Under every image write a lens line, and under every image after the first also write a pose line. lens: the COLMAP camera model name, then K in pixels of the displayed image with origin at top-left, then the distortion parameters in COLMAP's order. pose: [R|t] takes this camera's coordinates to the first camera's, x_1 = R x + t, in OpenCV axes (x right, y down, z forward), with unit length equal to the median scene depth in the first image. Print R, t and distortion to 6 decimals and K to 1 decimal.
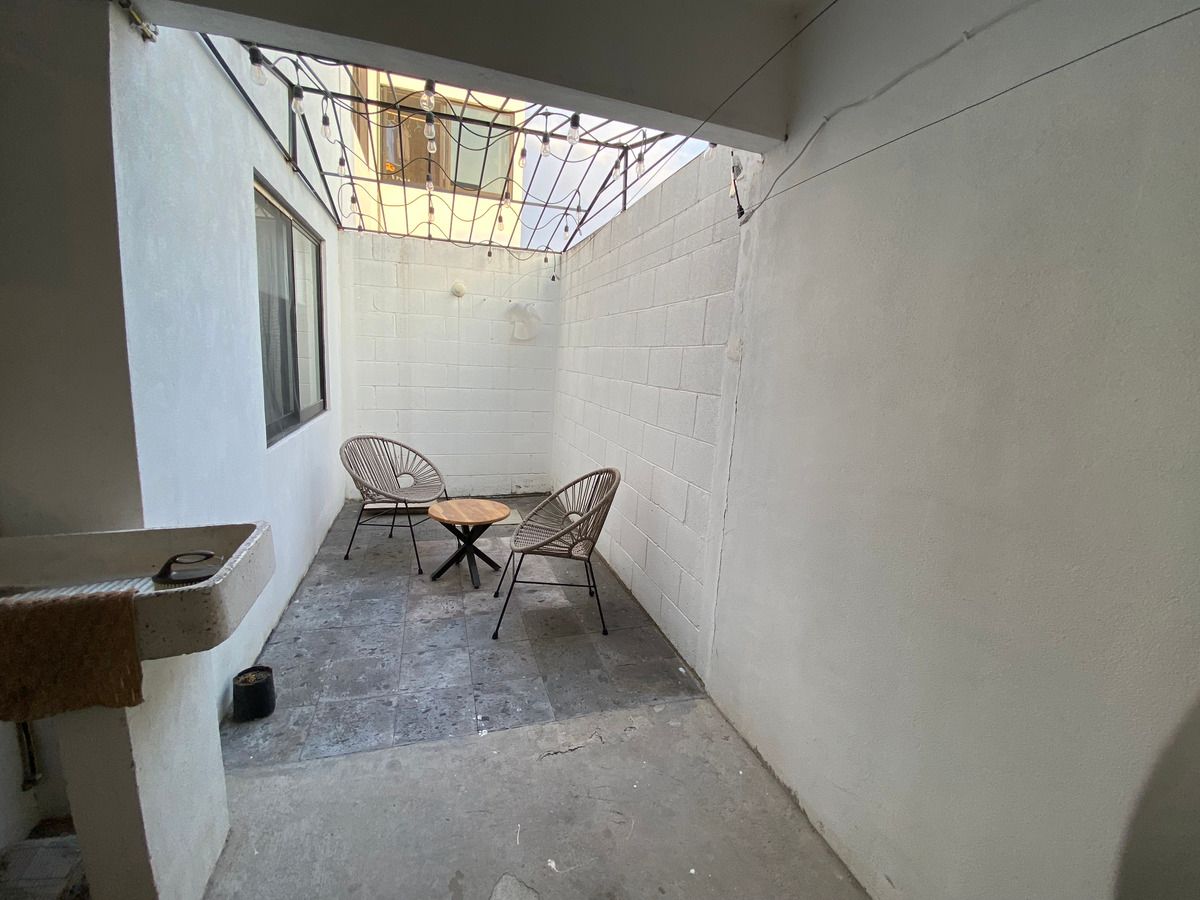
lens RADIAL K [[480.9, 0, 597.7], [0, 480.9, 443.6], [0, 0, 1]] dist [0.000857, -0.000014]
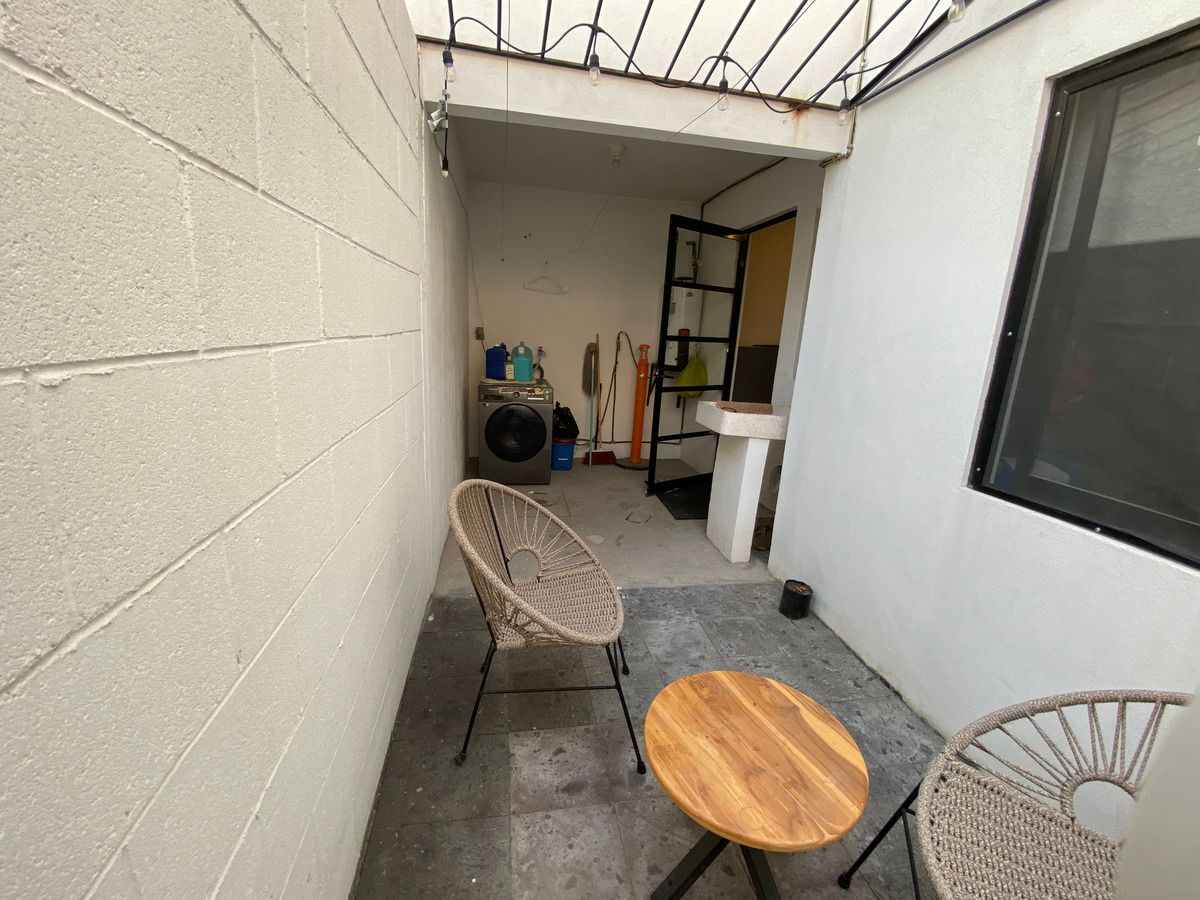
lens RADIAL K [[517.1, 0, 600.0], [0, 517.1, 450.0], [0, 0, 1]] dist [-0.001391, -0.000352]
pose [[-0.985884, -0.140717, 0.090723, -0.208701], [-0.092522, 0.909507, 0.405261, -0.302214], [-0.139541, 0.391147, -0.909688, 1.761344]]
